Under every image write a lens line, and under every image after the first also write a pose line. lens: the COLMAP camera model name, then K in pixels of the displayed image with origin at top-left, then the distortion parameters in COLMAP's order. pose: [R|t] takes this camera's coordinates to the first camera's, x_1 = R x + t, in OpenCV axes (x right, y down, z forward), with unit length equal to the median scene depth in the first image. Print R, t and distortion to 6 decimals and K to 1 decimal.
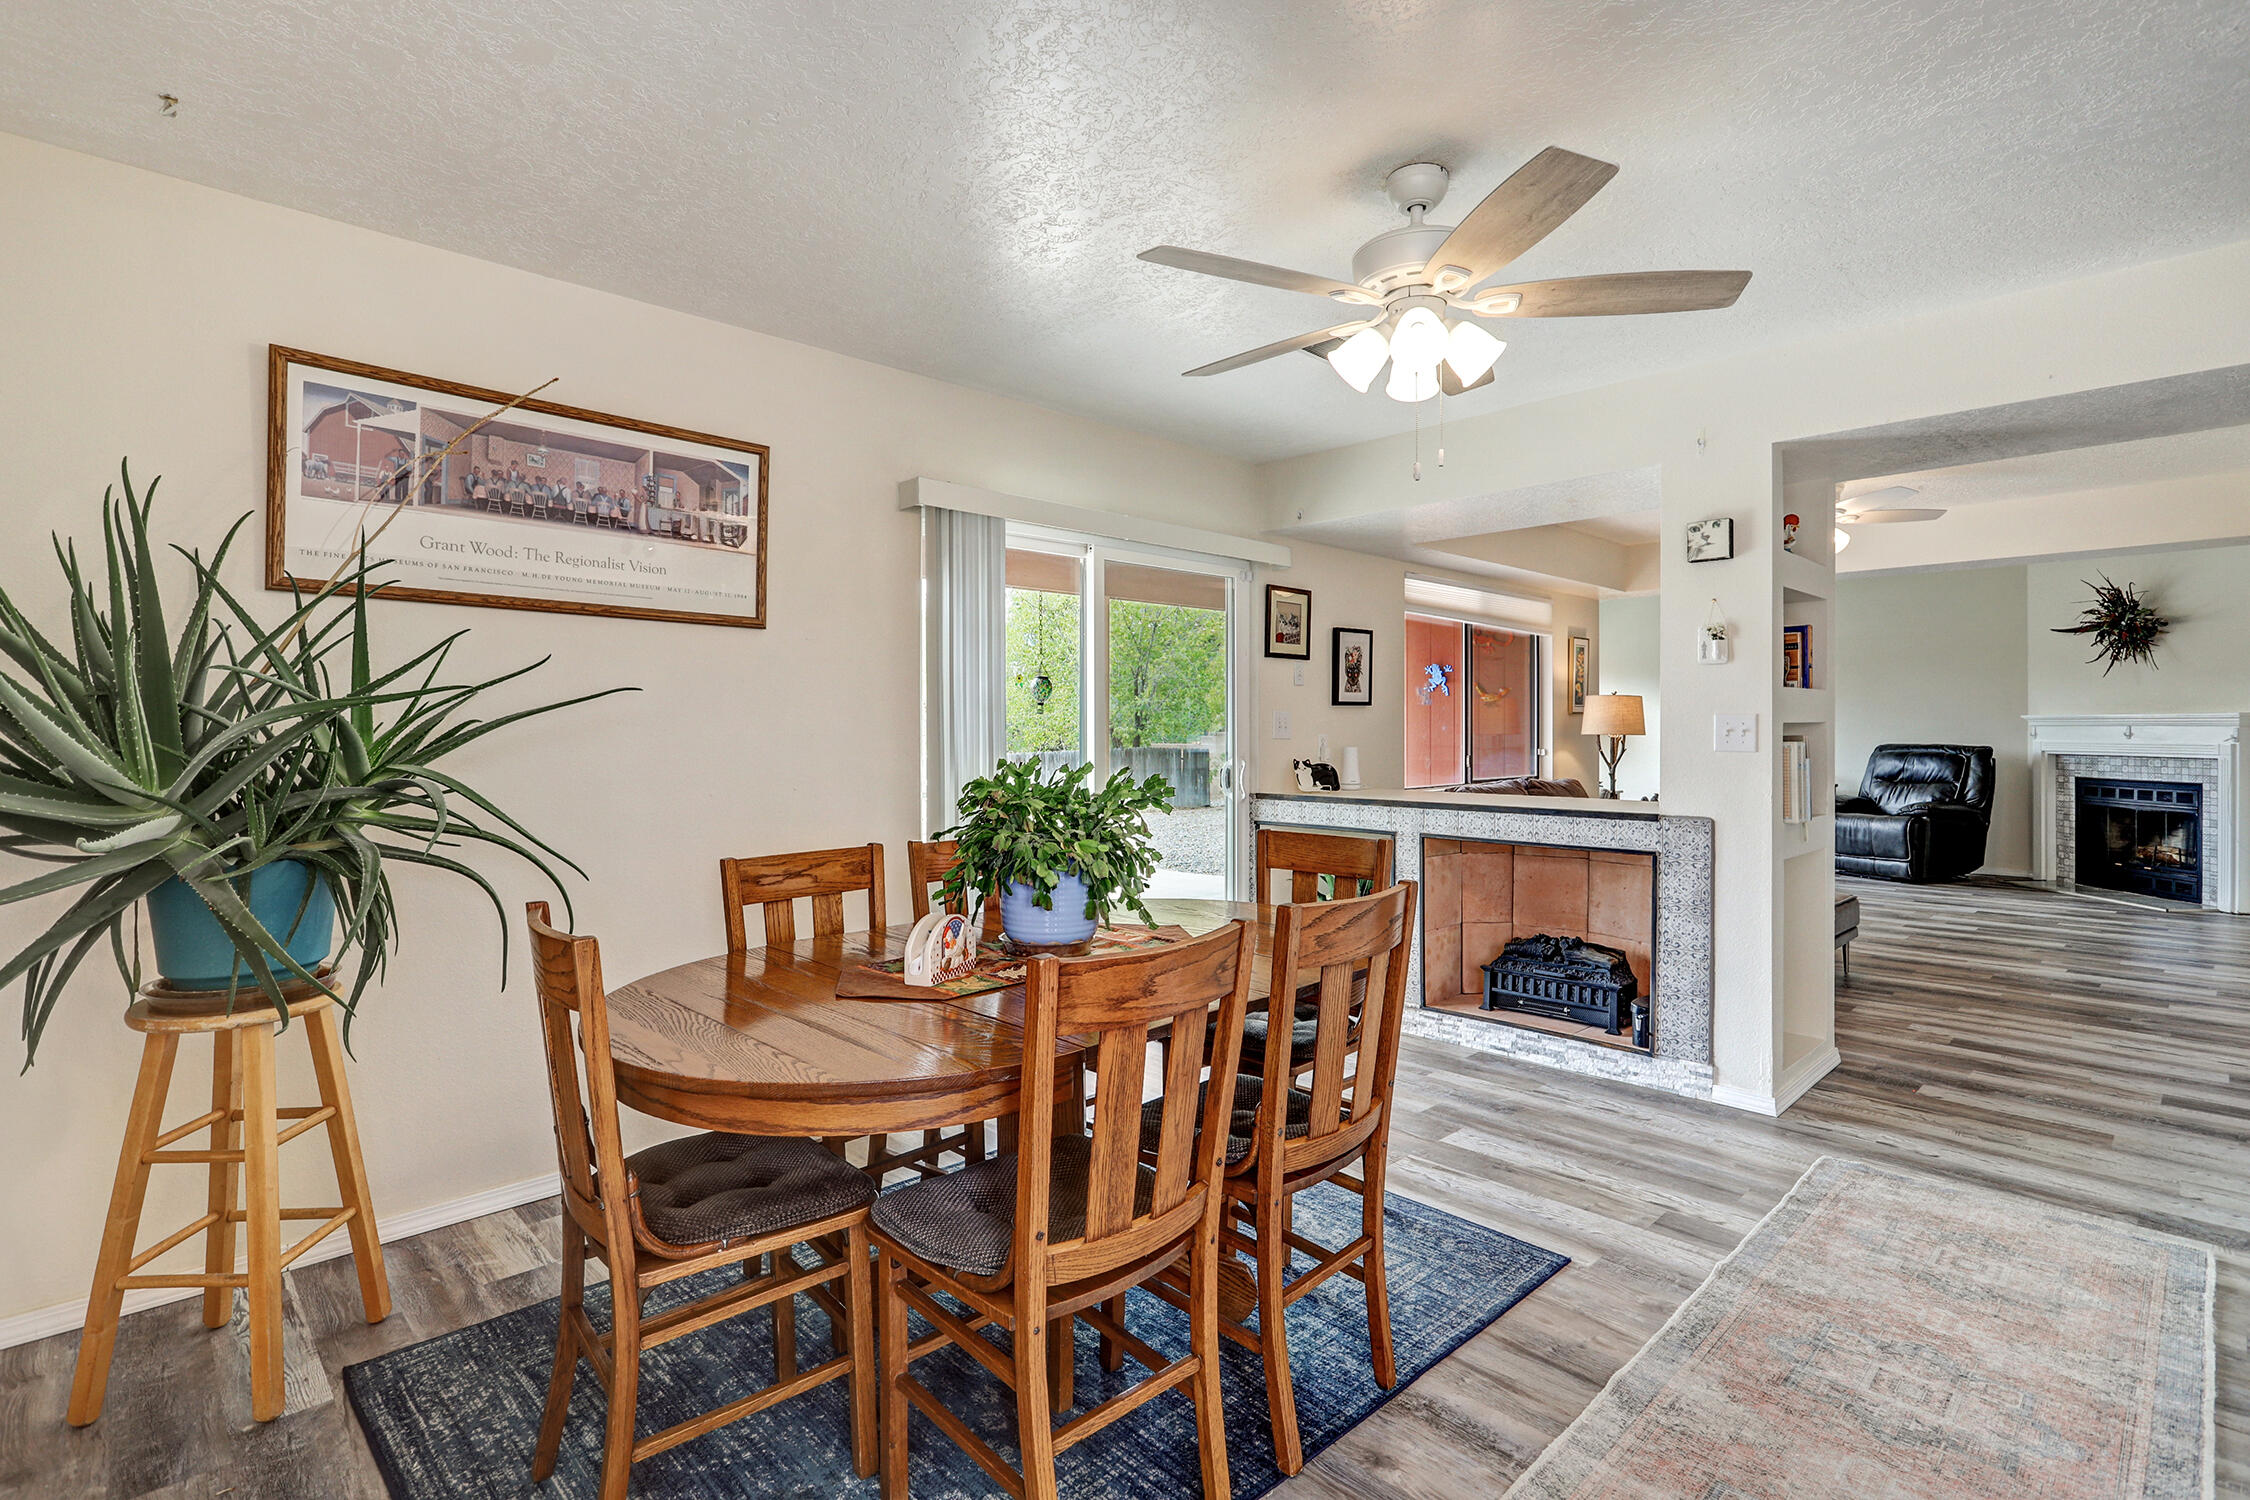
lens RADIAL K [[1058.2, 0, 1118.1], [0, 1058.2, 741.2], [0, 0, 1]] dist [-0.005582, 0.000170]
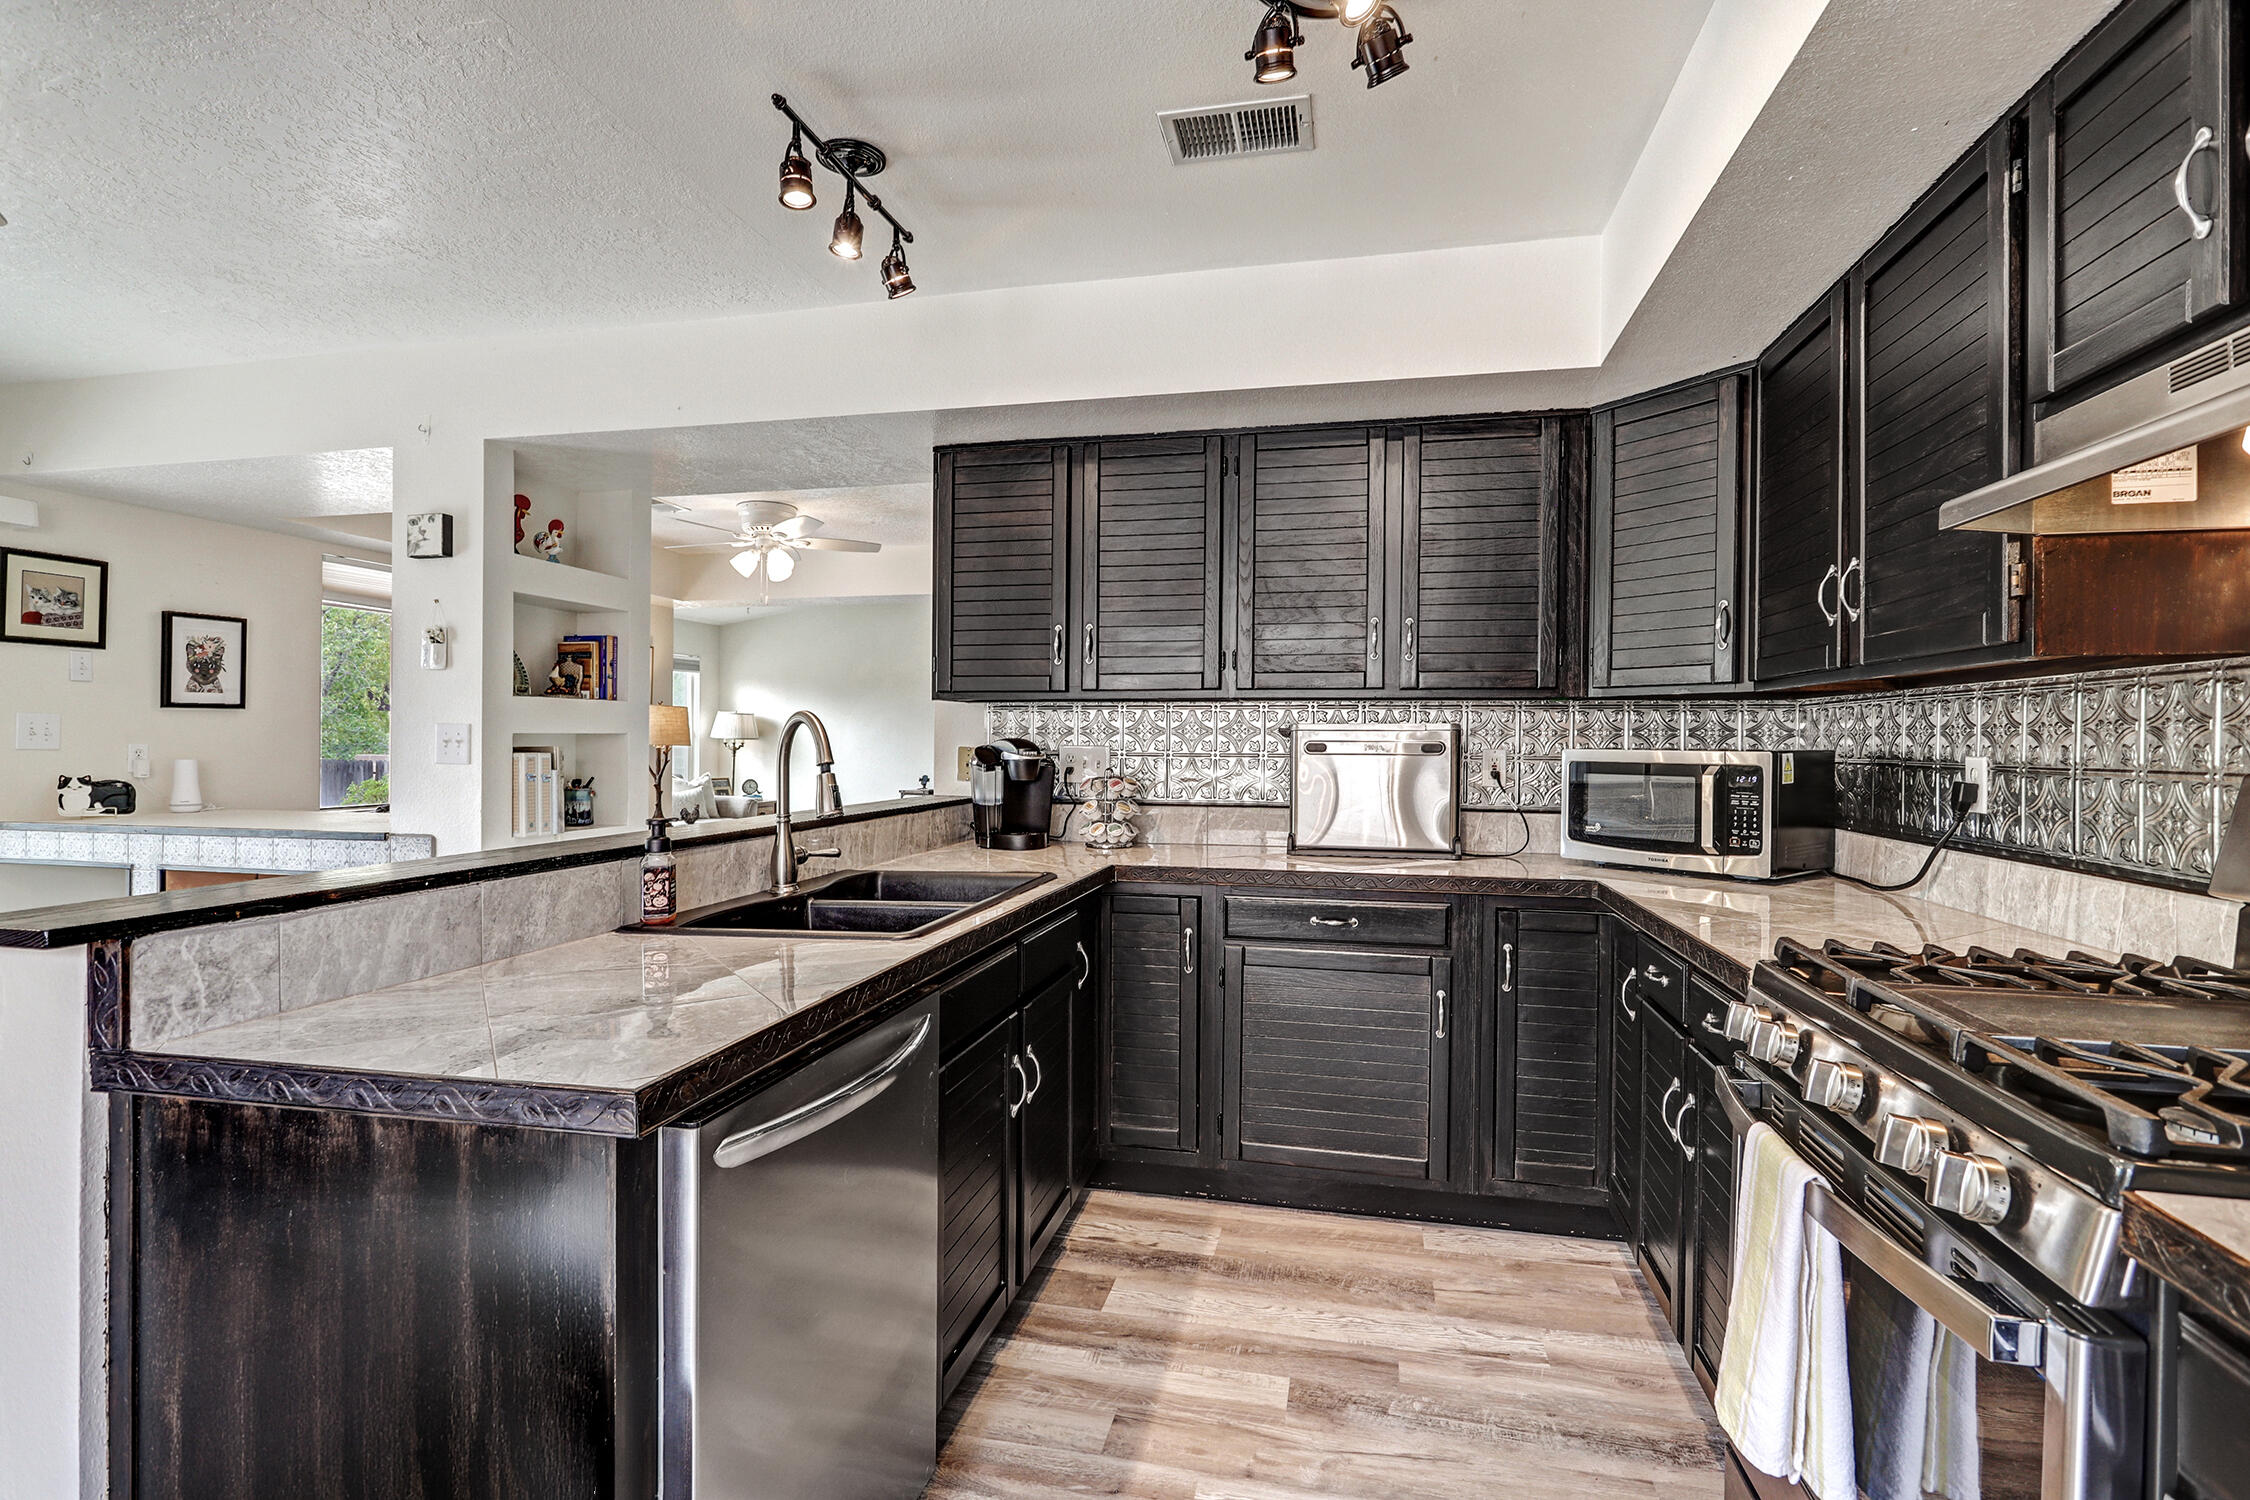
lens RADIAL K [[1058.2, 0, 1120.2], [0, 1058.2, 743.0], [0, 0, 1]] dist [-0.005582, 0.000170]
pose [[0.832208, 0.003763, 0.554450, 0.247882], [0.000073, 0.999976, -0.006897, -0.000849], [-0.554463, 0.005780, 0.832188, -0.048185]]
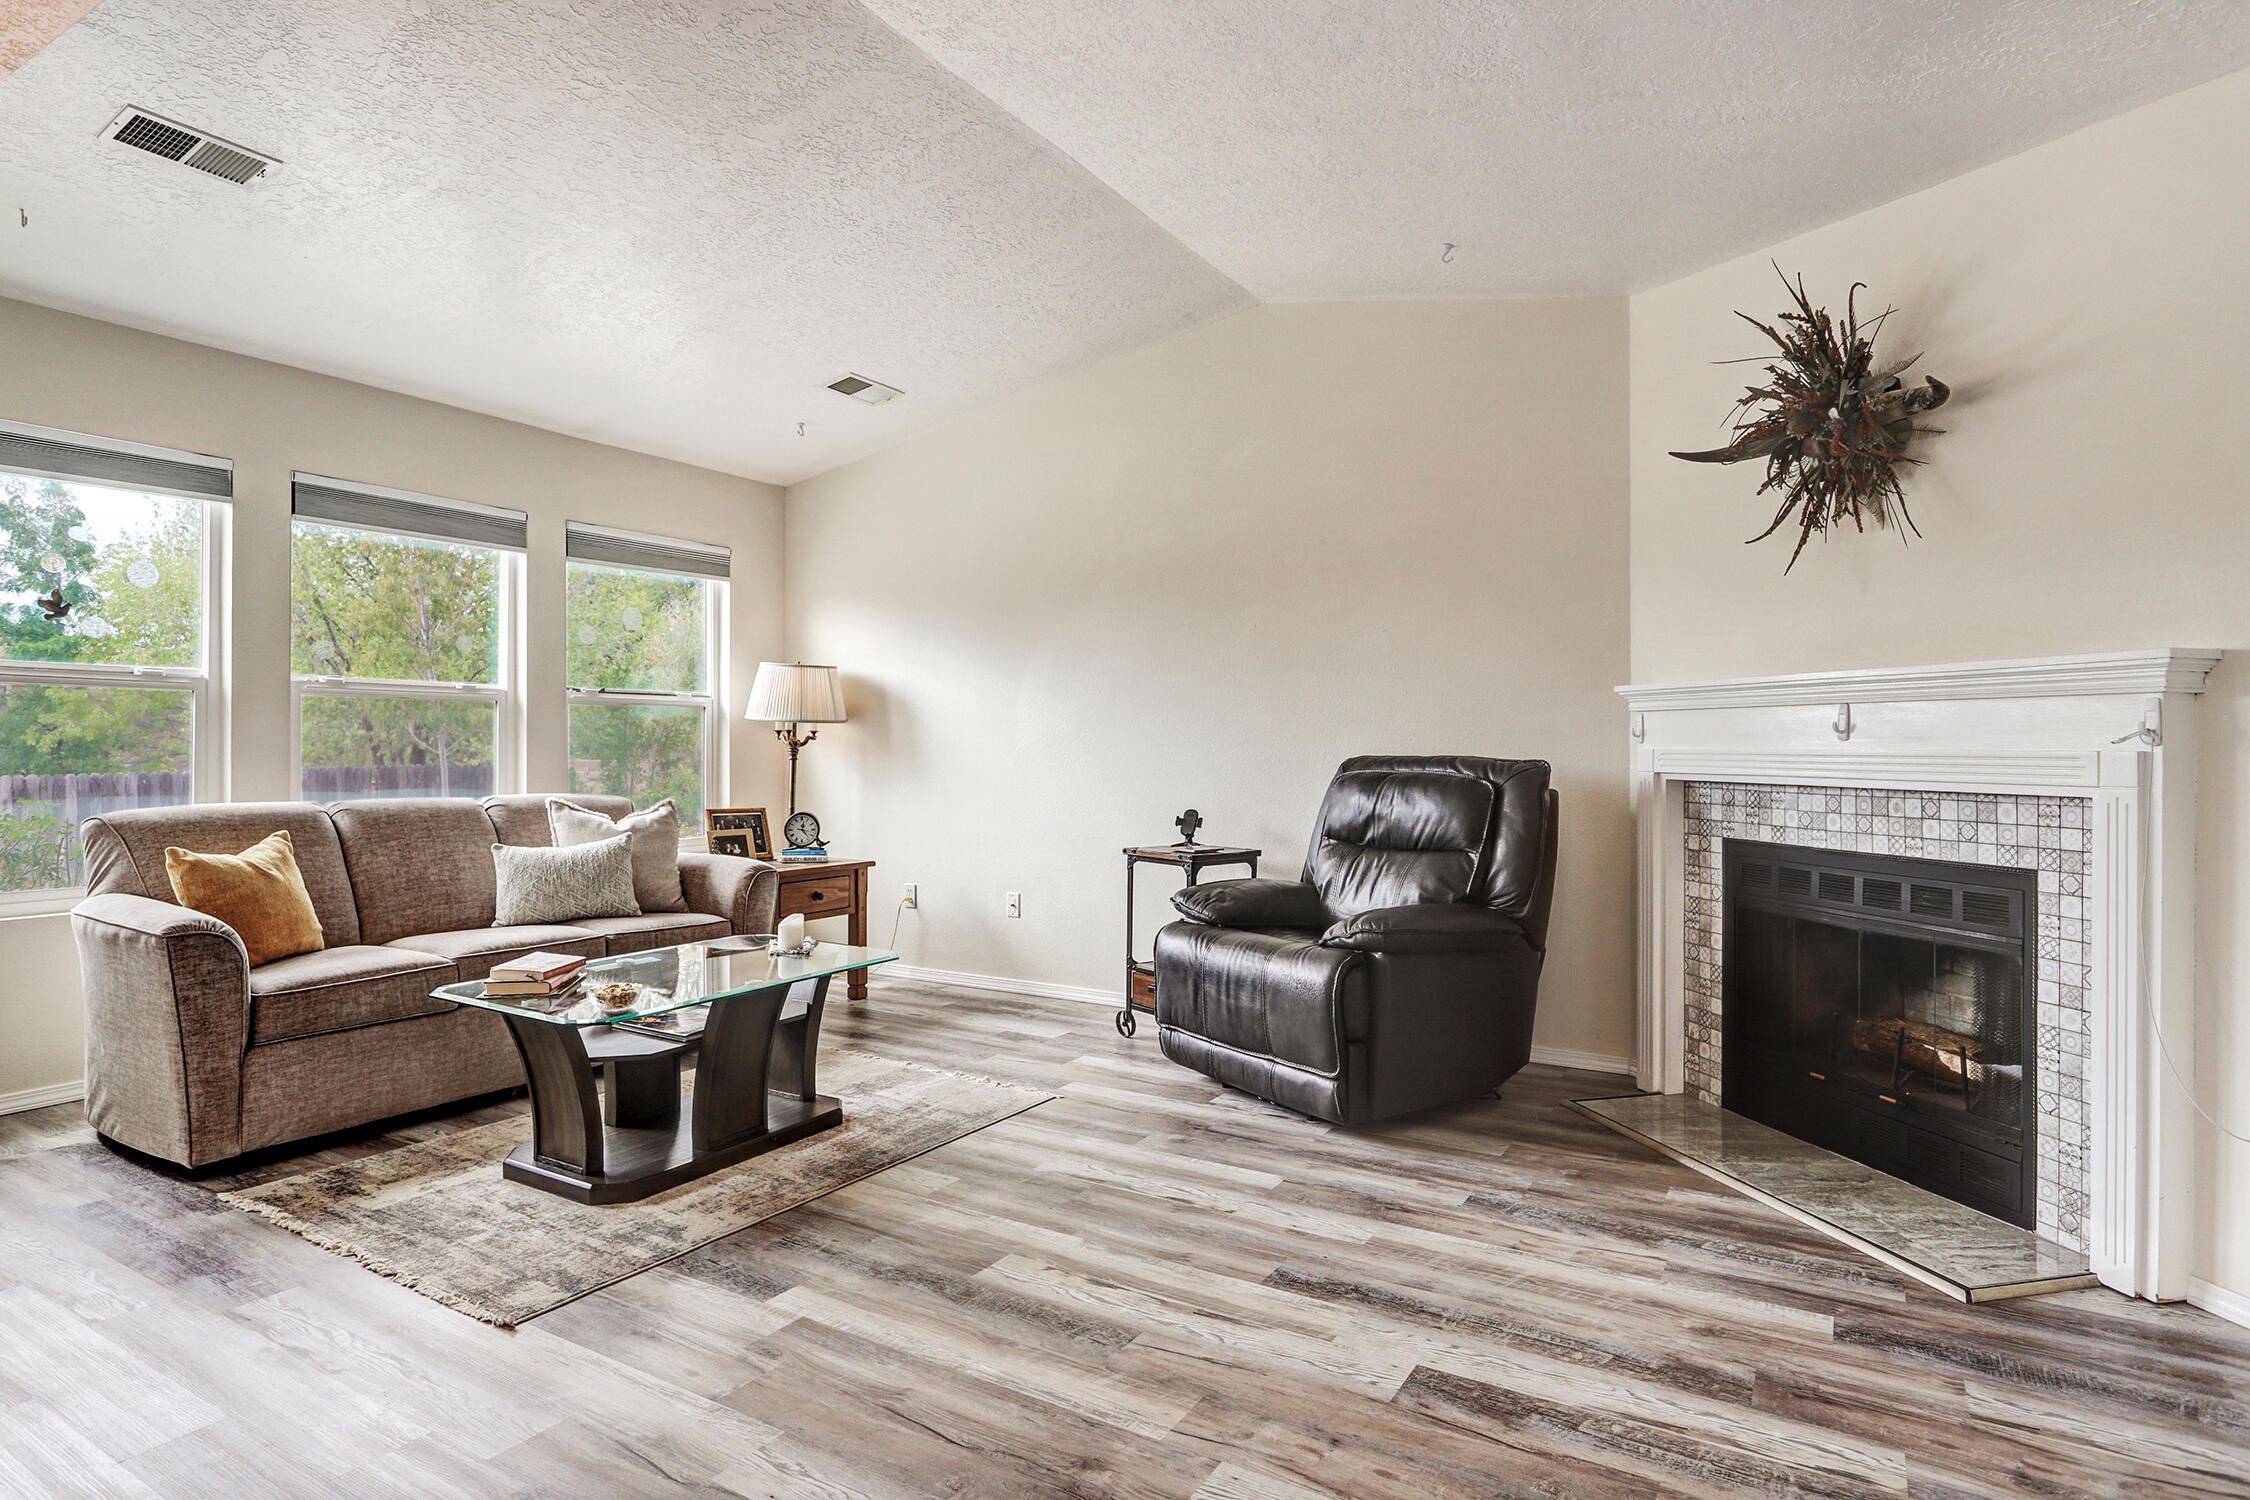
lens RADIAL K [[1198.0, 0, 1127.1], [0, 1198.0, 749.6], [0, 0, 1]] dist [-0.008800, 0.003408]
pose [[0.963776, 0.006294, 0.266639, 0.608671], [-0.004482, 0.999963, -0.007401, 0.005448], [-0.266676, 0.005938, 0.963768, 0.665497]]
